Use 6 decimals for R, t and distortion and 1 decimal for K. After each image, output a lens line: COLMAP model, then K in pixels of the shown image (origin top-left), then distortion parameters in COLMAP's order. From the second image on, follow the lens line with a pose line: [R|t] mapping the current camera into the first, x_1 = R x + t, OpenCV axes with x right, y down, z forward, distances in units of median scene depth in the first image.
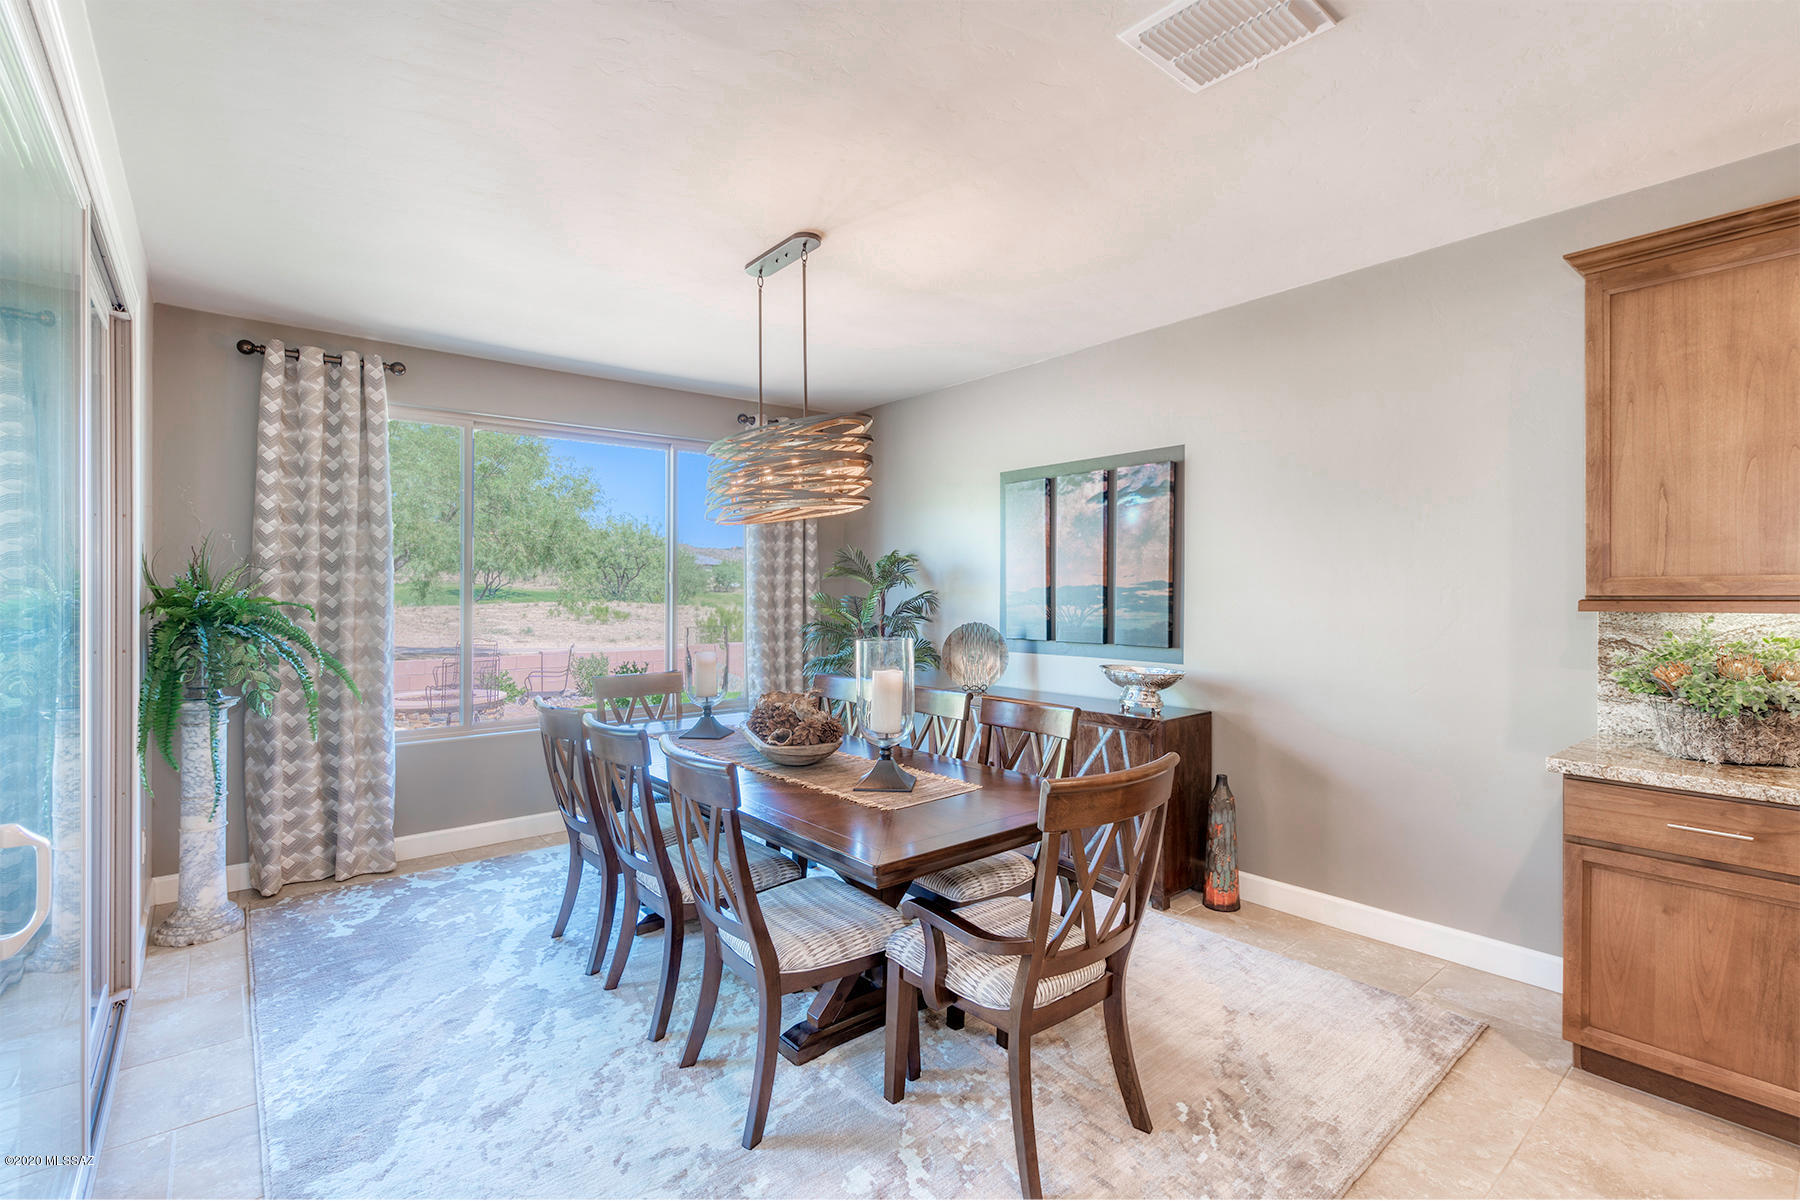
lens RADIAL K [[810.7, 0, 901.8], [0, 810.7, 593.2], [0, 0, 1]] dist [-0.001480, 0.000718]
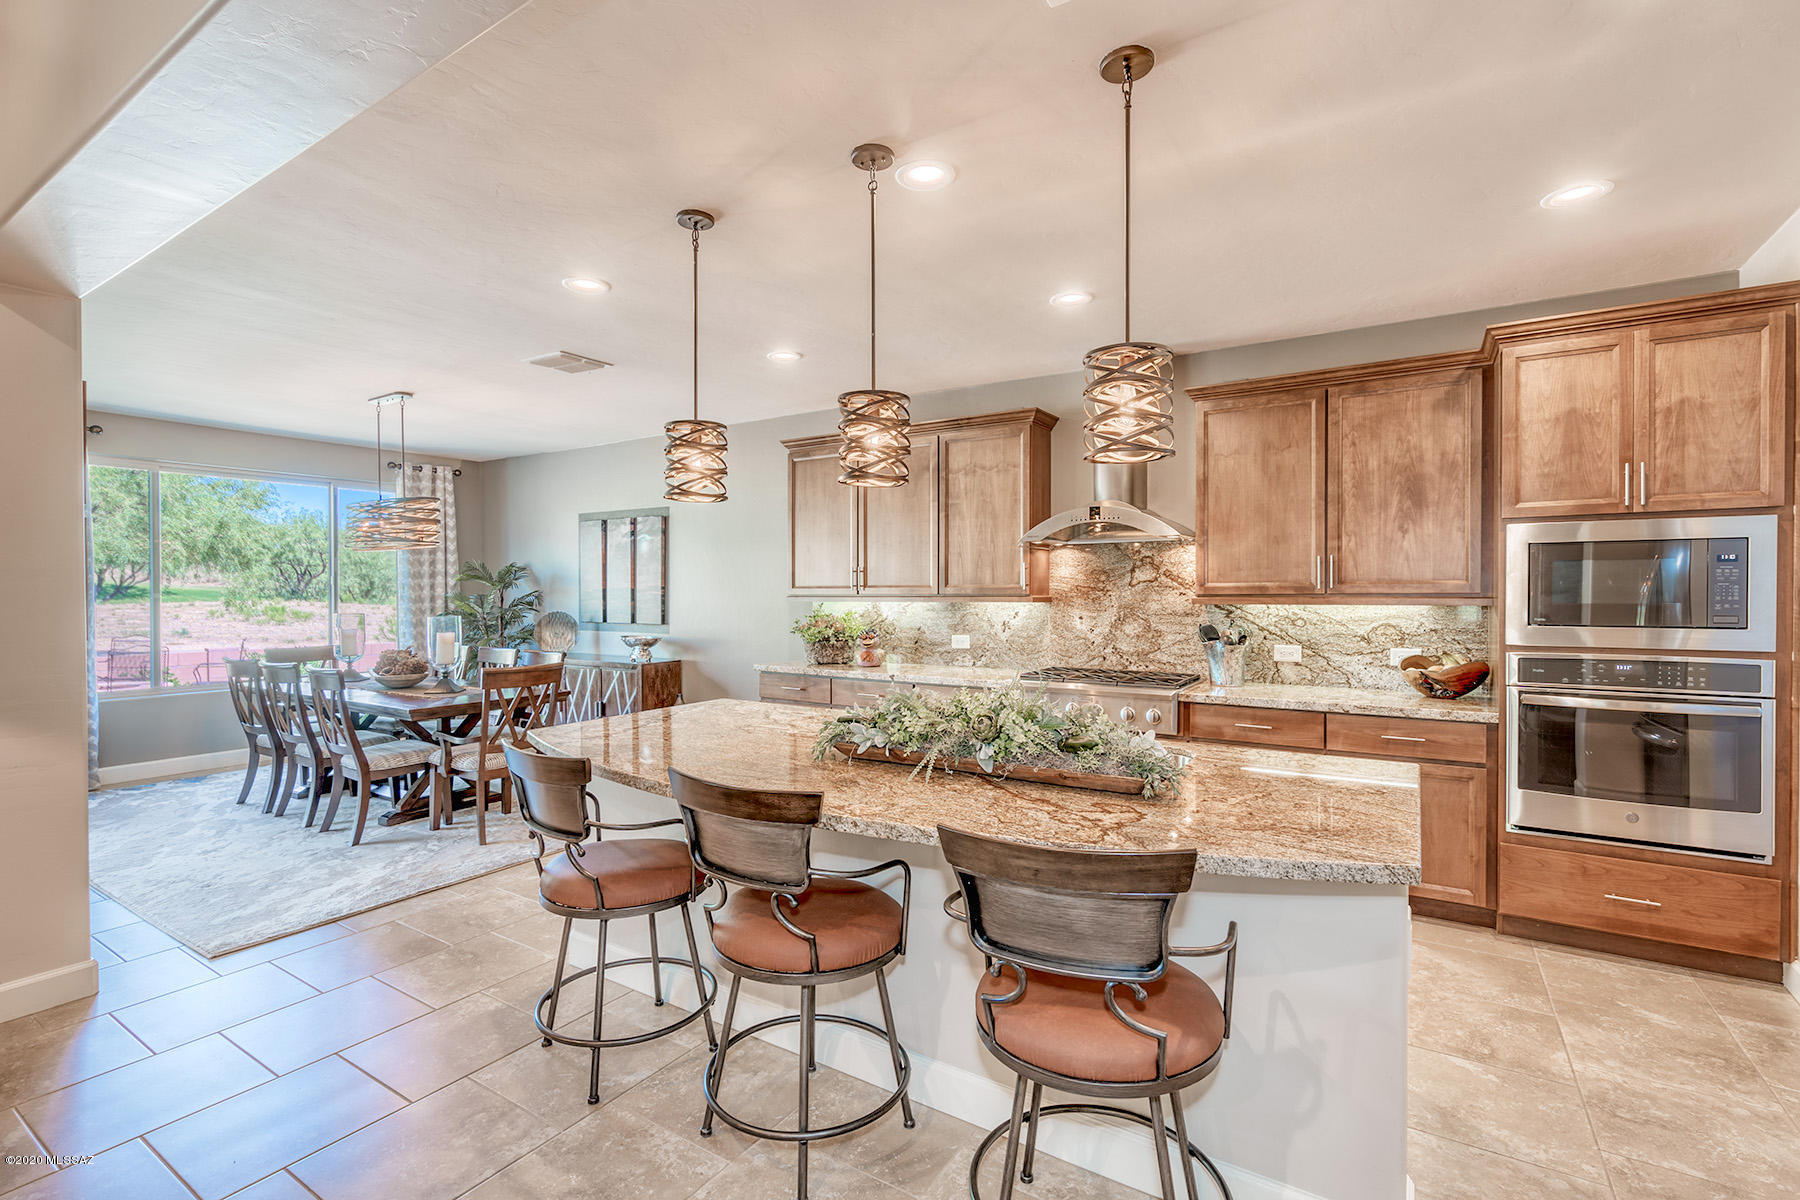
lens RADIAL K [[810.7, 0, 896.4], [0, 810.7, 608.7], [0, 0, 1]] dist [-0.001480, 0.000718]
pose [[0.956146, -0.003941, 0.292865, 0.263328], [-0.001715, 0.999817, 0.019053, 0.000399], [-0.292886, -0.018720, 0.955964, -0.685603]]
